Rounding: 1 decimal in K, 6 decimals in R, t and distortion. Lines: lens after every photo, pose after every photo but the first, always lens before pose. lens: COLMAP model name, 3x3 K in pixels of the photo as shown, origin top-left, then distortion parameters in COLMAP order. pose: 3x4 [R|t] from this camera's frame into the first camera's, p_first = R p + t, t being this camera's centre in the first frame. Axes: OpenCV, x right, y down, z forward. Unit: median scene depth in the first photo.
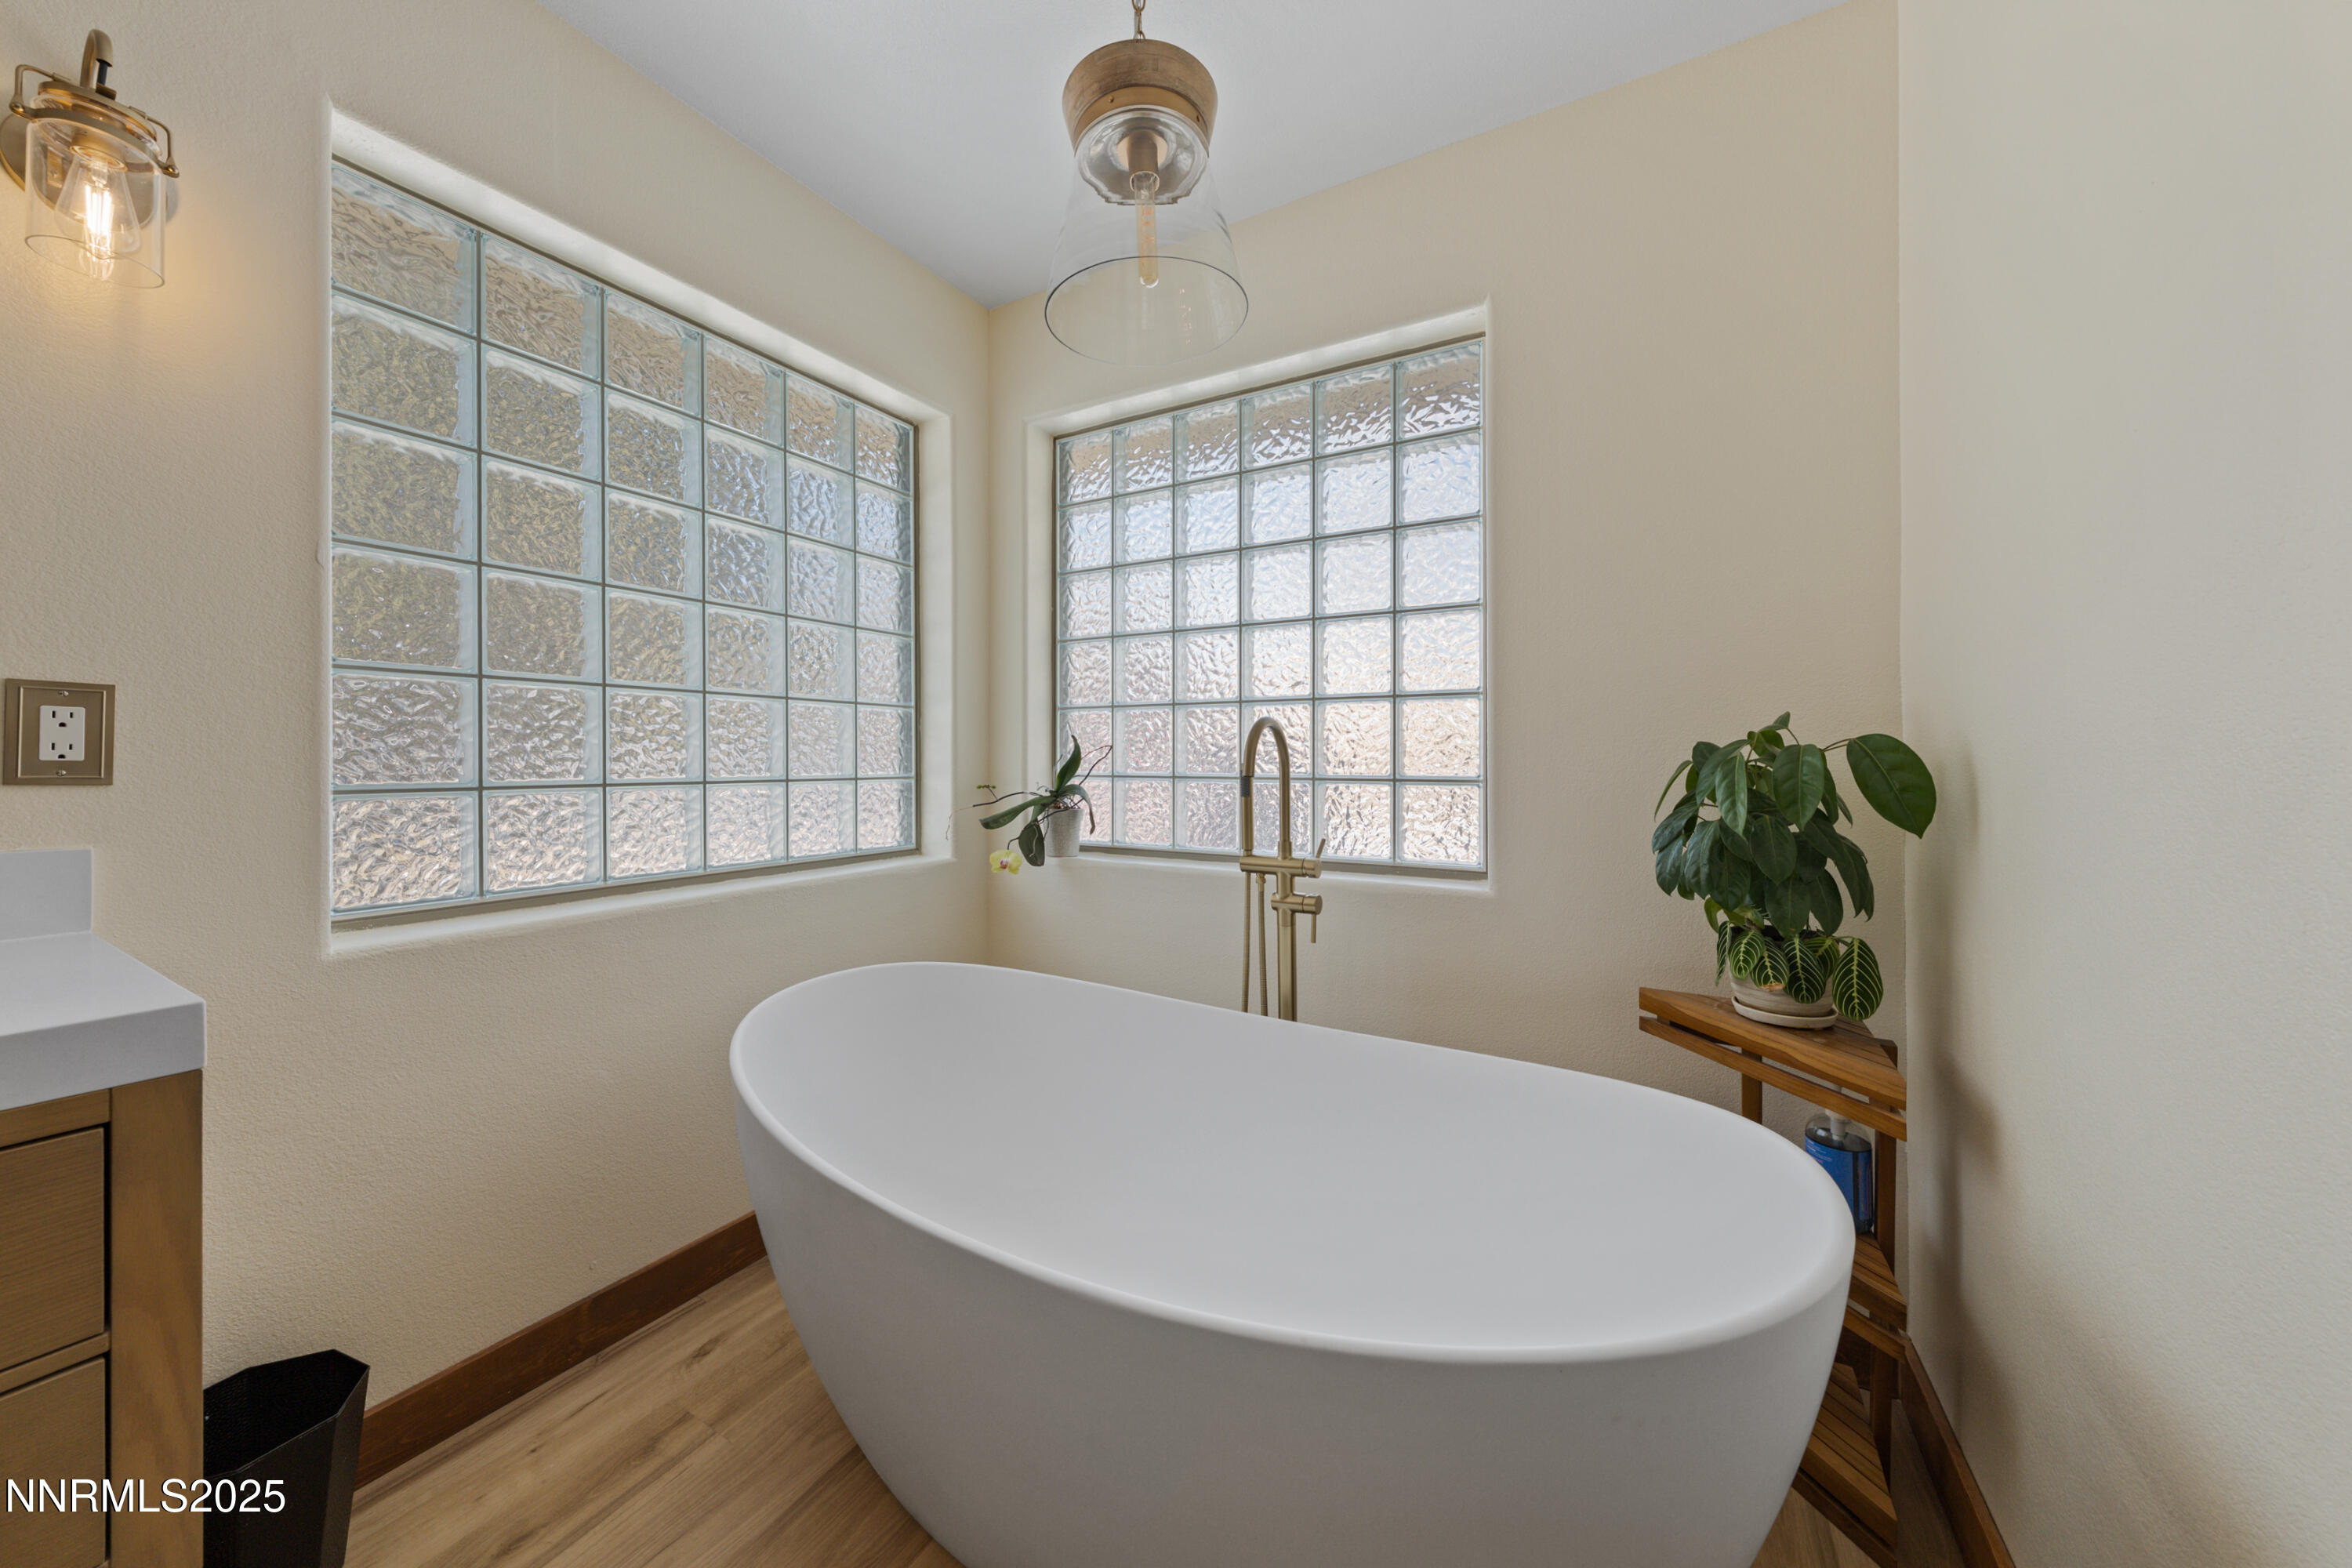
lens RADIAL K [[801.0, 0, 1170.8], [0, 801.0, 760.9], [0, 0, 1]] dist [-0.000730, -0.000026]
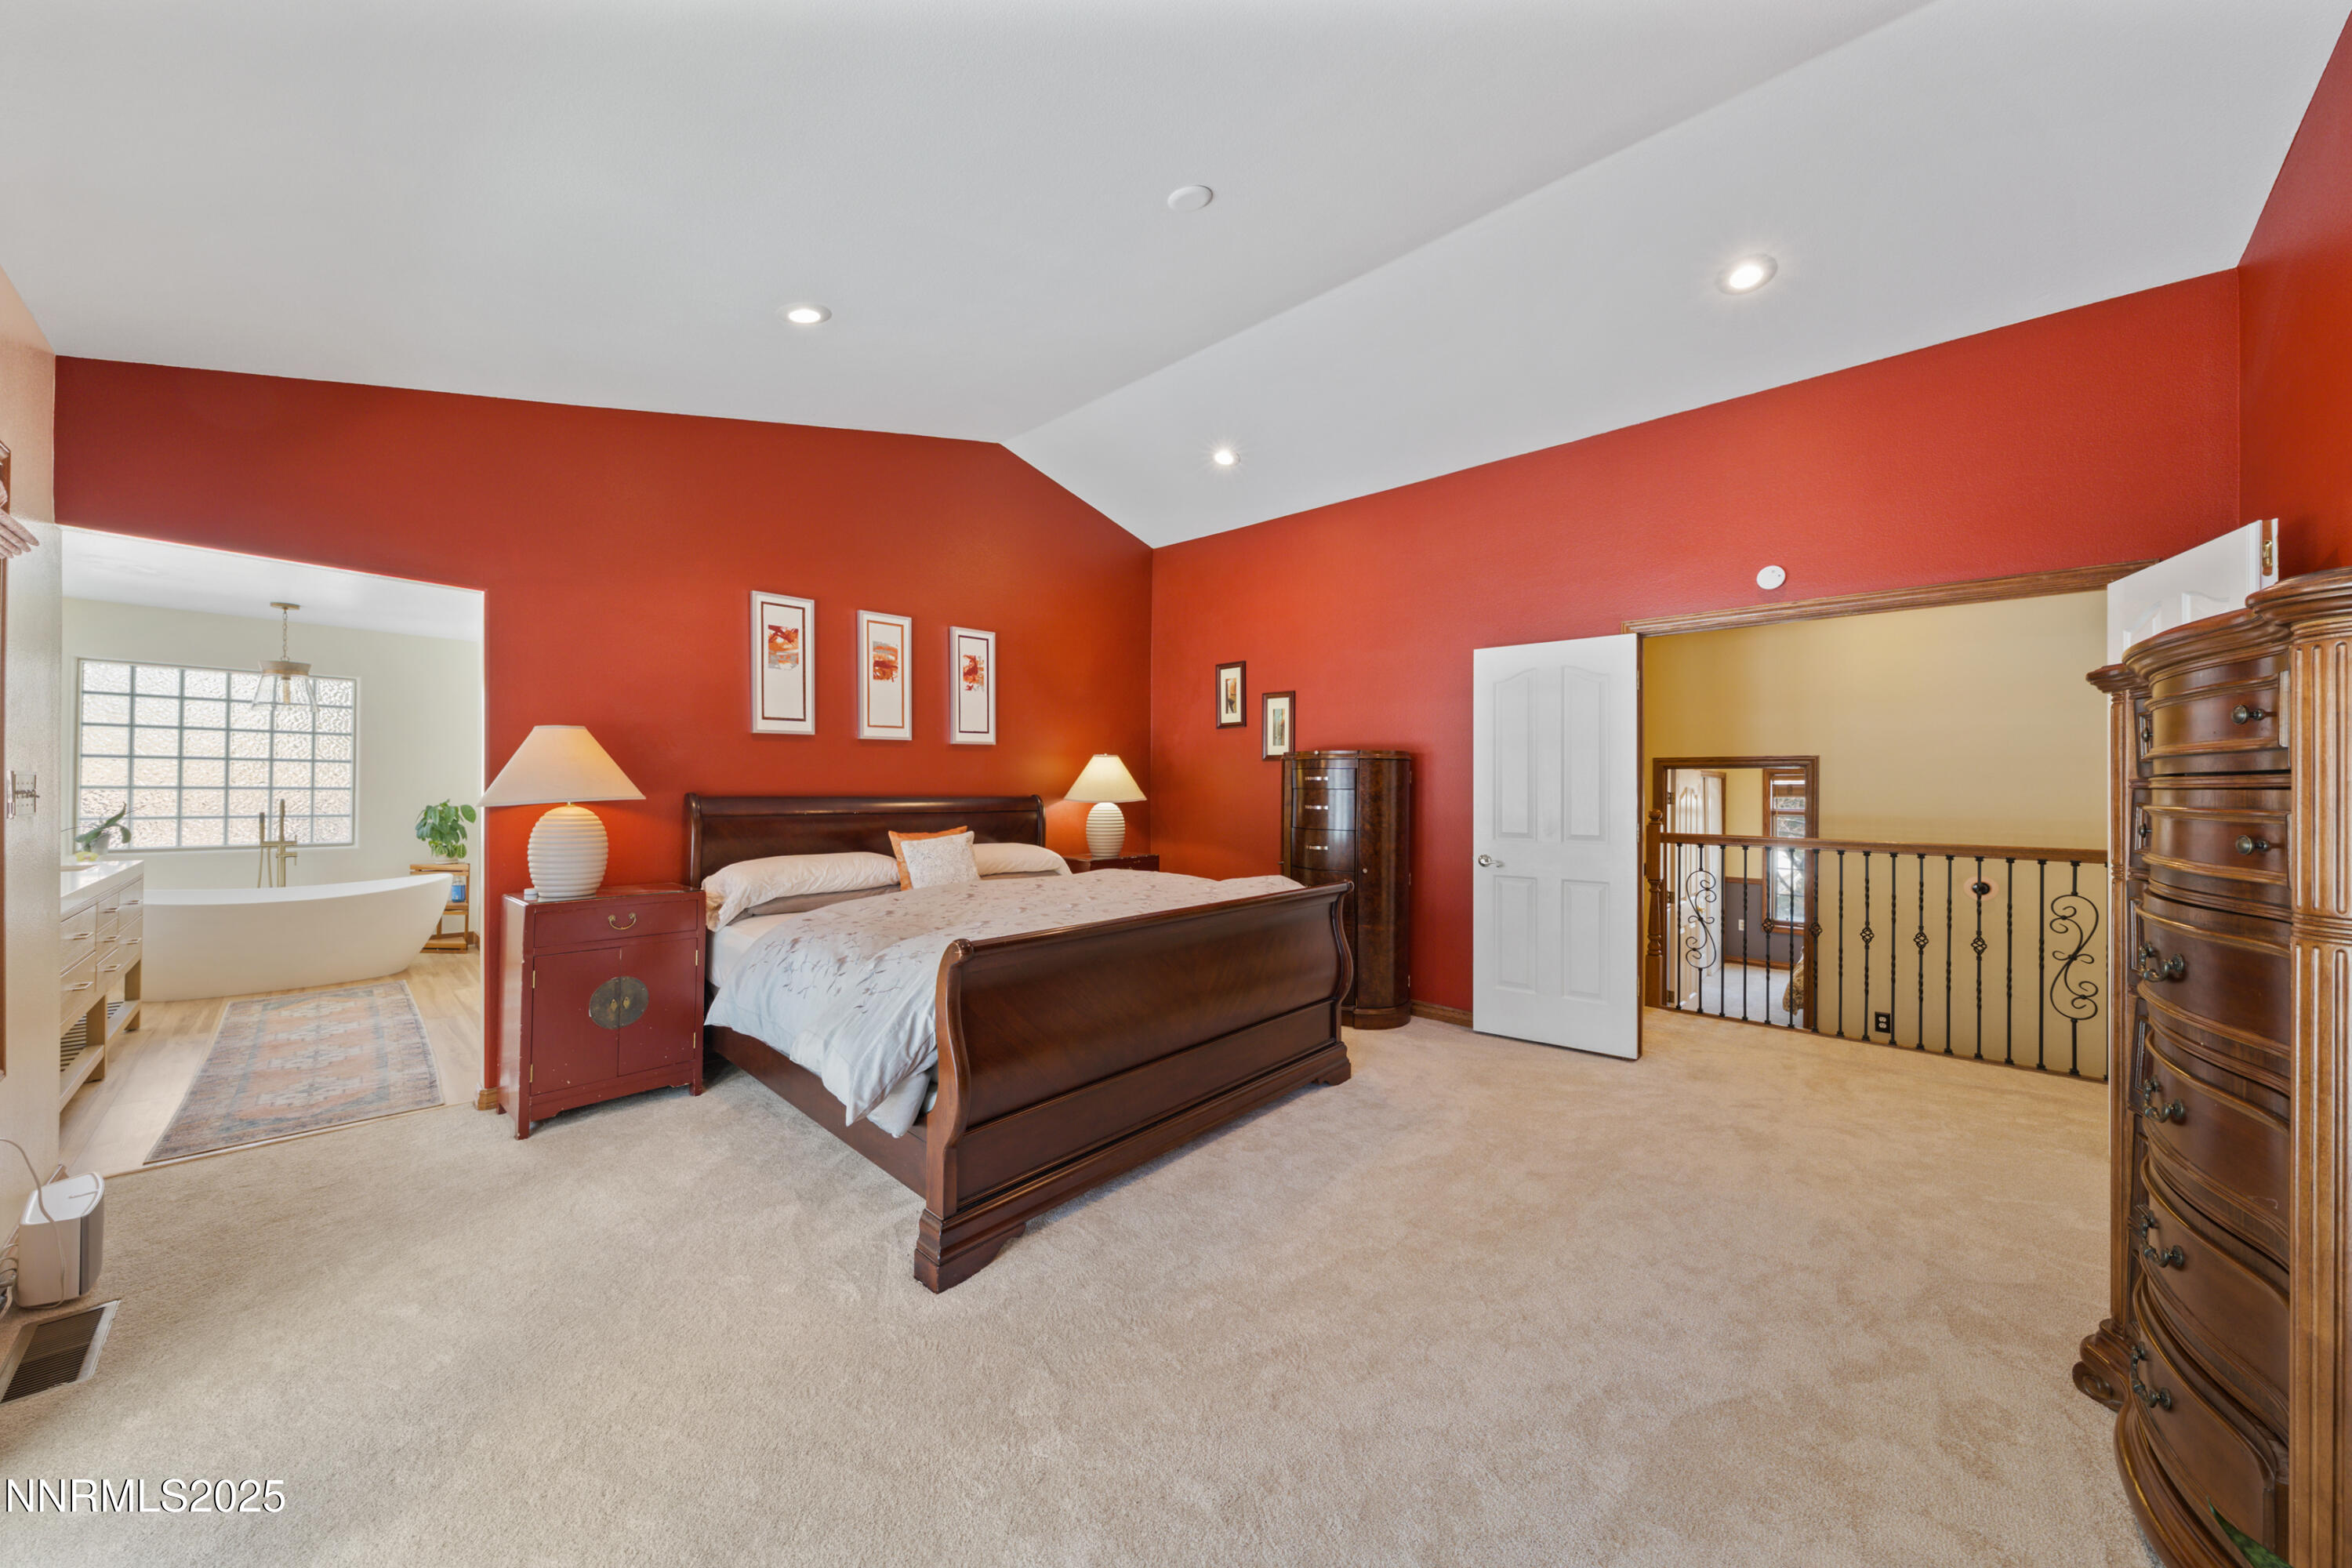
lens RADIAL K [[801.0, 0, 1172.1], [0, 801.0, 792.0], [0, 0, 1]] dist [-0.000730, -0.000026]
pose [[0.235563, 0.007614, 0.971829, -2.676843], [0.000118, 0.999969, -0.007863, -0.061927], [-0.971859, 0.001967, 0.235554, -4.049512]]
